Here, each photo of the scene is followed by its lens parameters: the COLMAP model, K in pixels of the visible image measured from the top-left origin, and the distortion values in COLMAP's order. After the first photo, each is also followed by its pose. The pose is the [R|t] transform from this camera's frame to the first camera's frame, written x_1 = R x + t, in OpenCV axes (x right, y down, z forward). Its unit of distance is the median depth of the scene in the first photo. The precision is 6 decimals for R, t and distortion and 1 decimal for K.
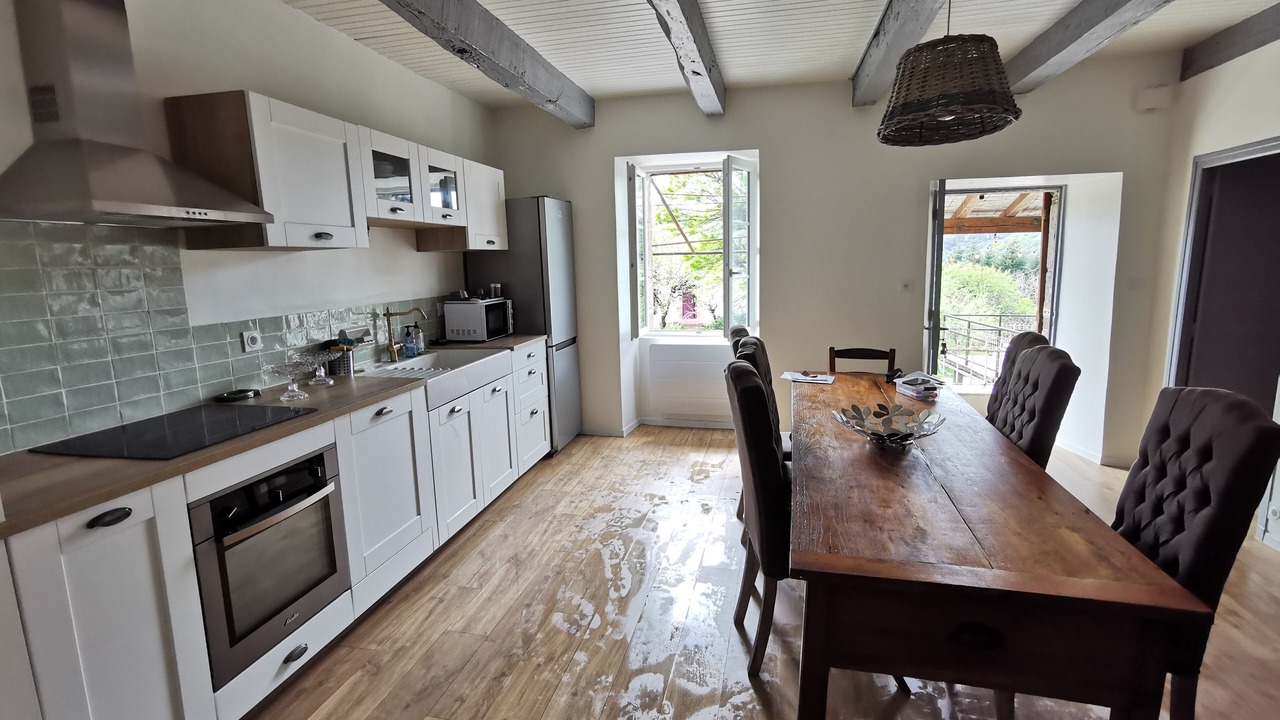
lens RADIAL K [[613.4, 0, 640.8], [0, 613.4, 356.7], [0, 0, 1]] dist [-0.014961, 0.016395]
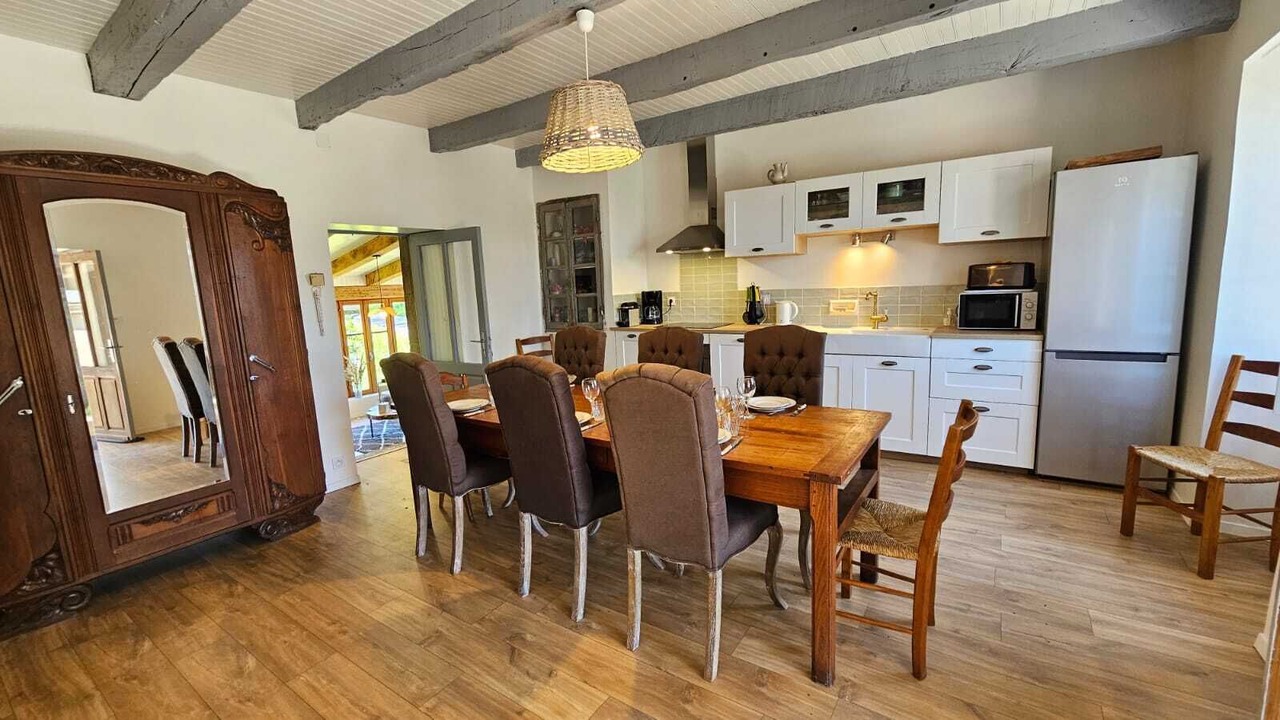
lens RADIAL K [[523.7, 0, 634.3], [0, 523.7, 359.8], [0, 0, 1]] dist [0.002847, -0.001745]
pose [[-0.374299, 0.172313, -0.911158, 1.206160], [-0.097384, 0.969846, 0.223416, -0.183237], [0.922181, 0.172356, -0.346232, 1.230598]]
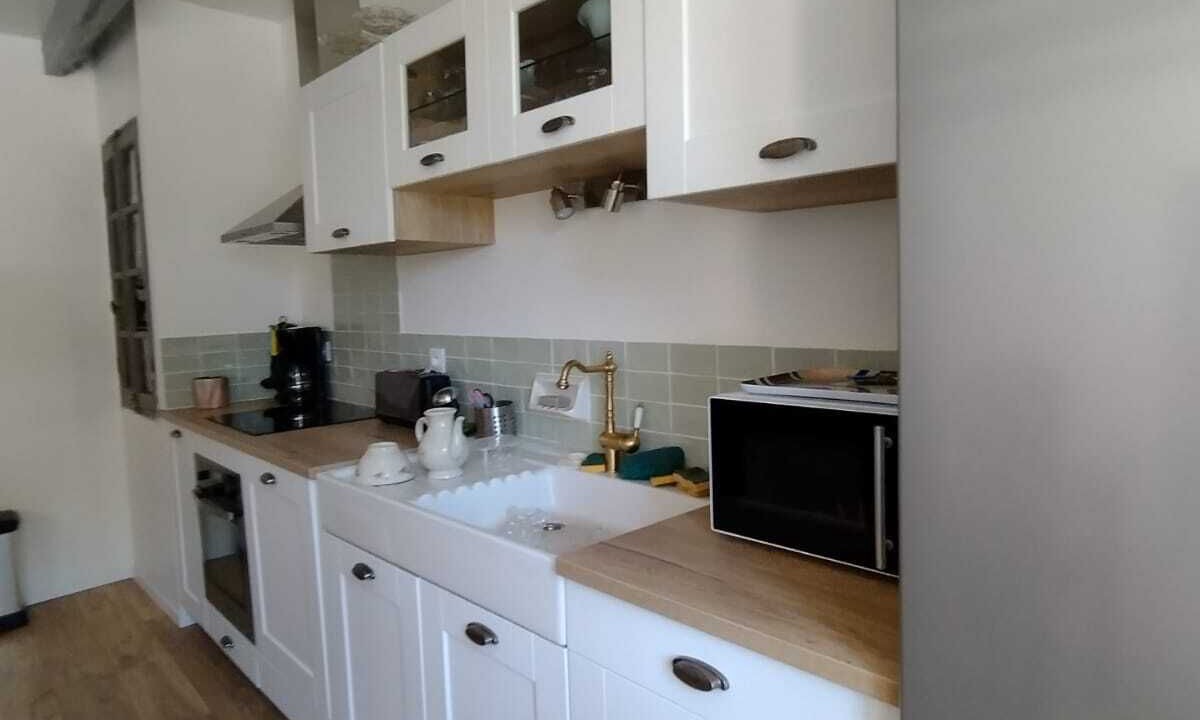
lens RADIAL K [[749.2, 0, 606.8], [0, 749.2, 347.3], [0, 0, 1]] dist [-0.002581, 0.003139]
pose [[-0.567780, 0.098963, -0.817210, 0.056915], [-0.084646, 0.980466, 0.177544, -0.239936], [0.818817, 0.169980, -0.548312, 1.715456]]
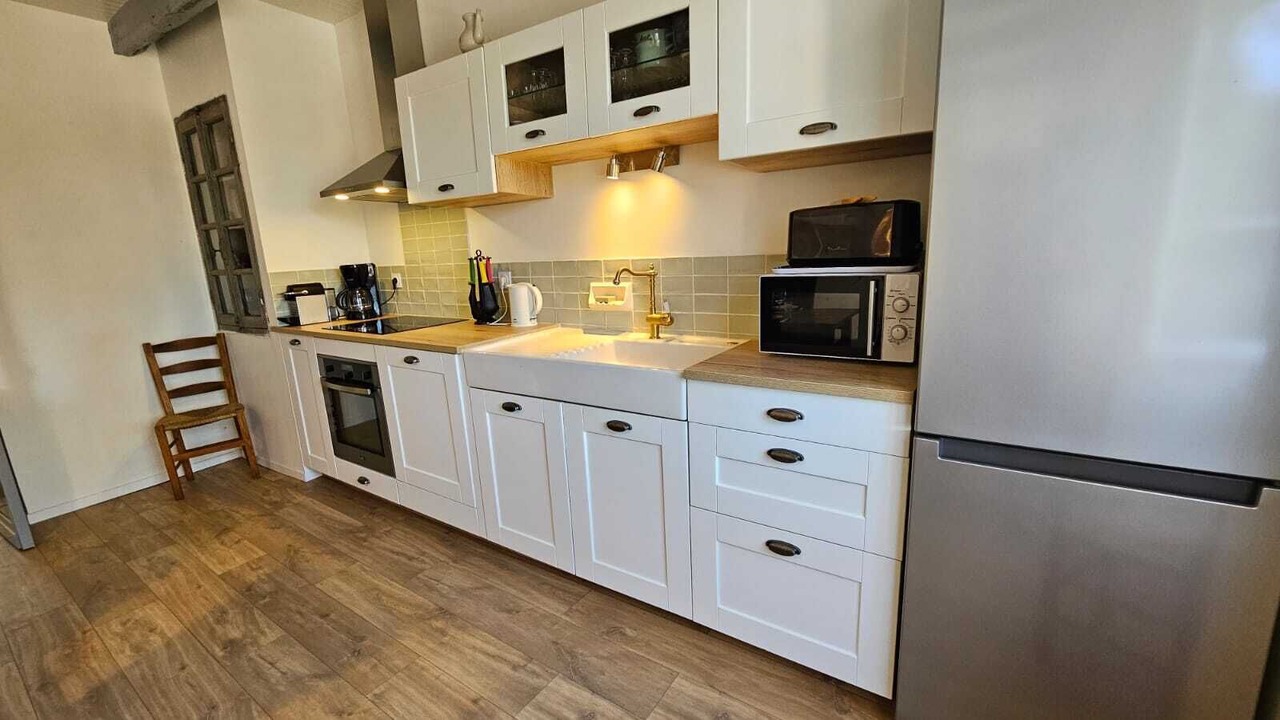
lens RADIAL K [[523.7, 0, 633.7], [0, 523.7, 360.4], [0, 0, 1]] dist [0.002847, -0.001745]
pose [[-0.367402, 0.231152, -0.900880, 0.241723], [-0.094944, 0.954241, 0.283565, -0.191749], [0.925203, 0.189715, -0.328644, 1.589383]]
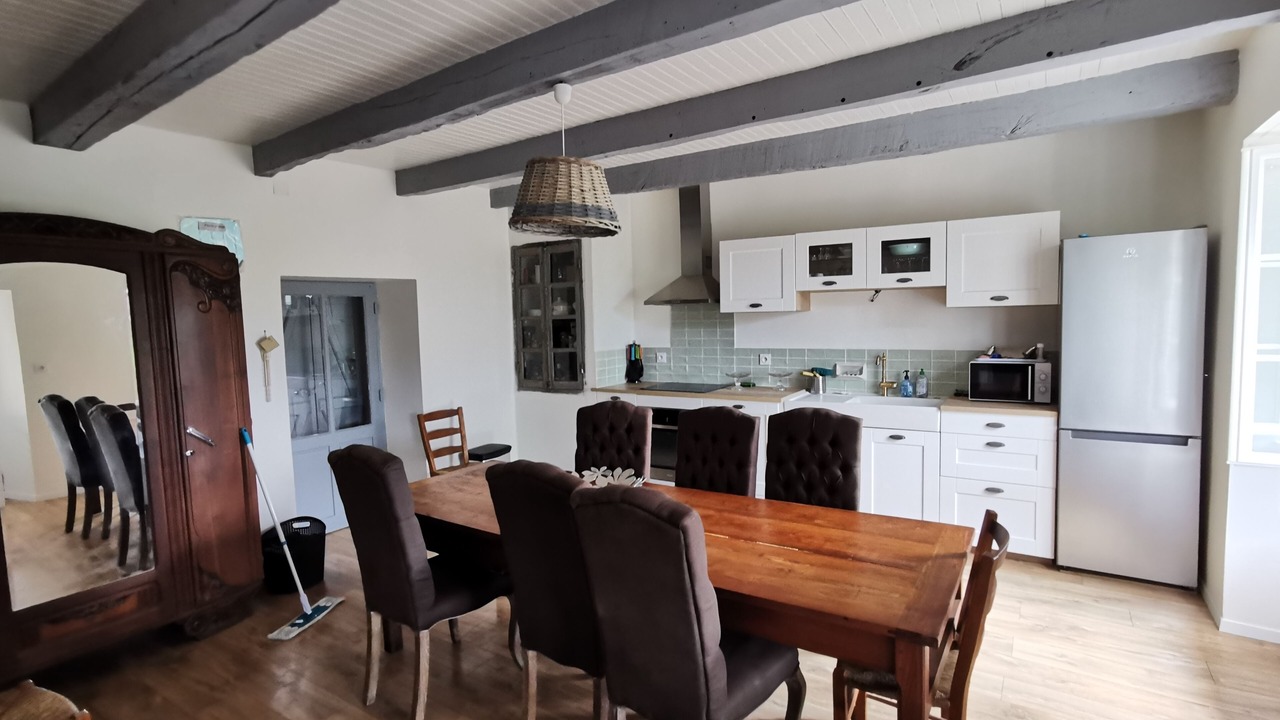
lens RADIAL K [[613.4, 0, 636.4], [0, 613.4, 359.9], [0, 0, 1]] dist [-0.014961, 0.016395]
pose [[-0.358593, 0.100438, -0.928075, 1.260367], [-0.111418, 0.982483, 0.149376, -0.261877], [0.926821, 0.156969, -0.341121, 1.265788]]
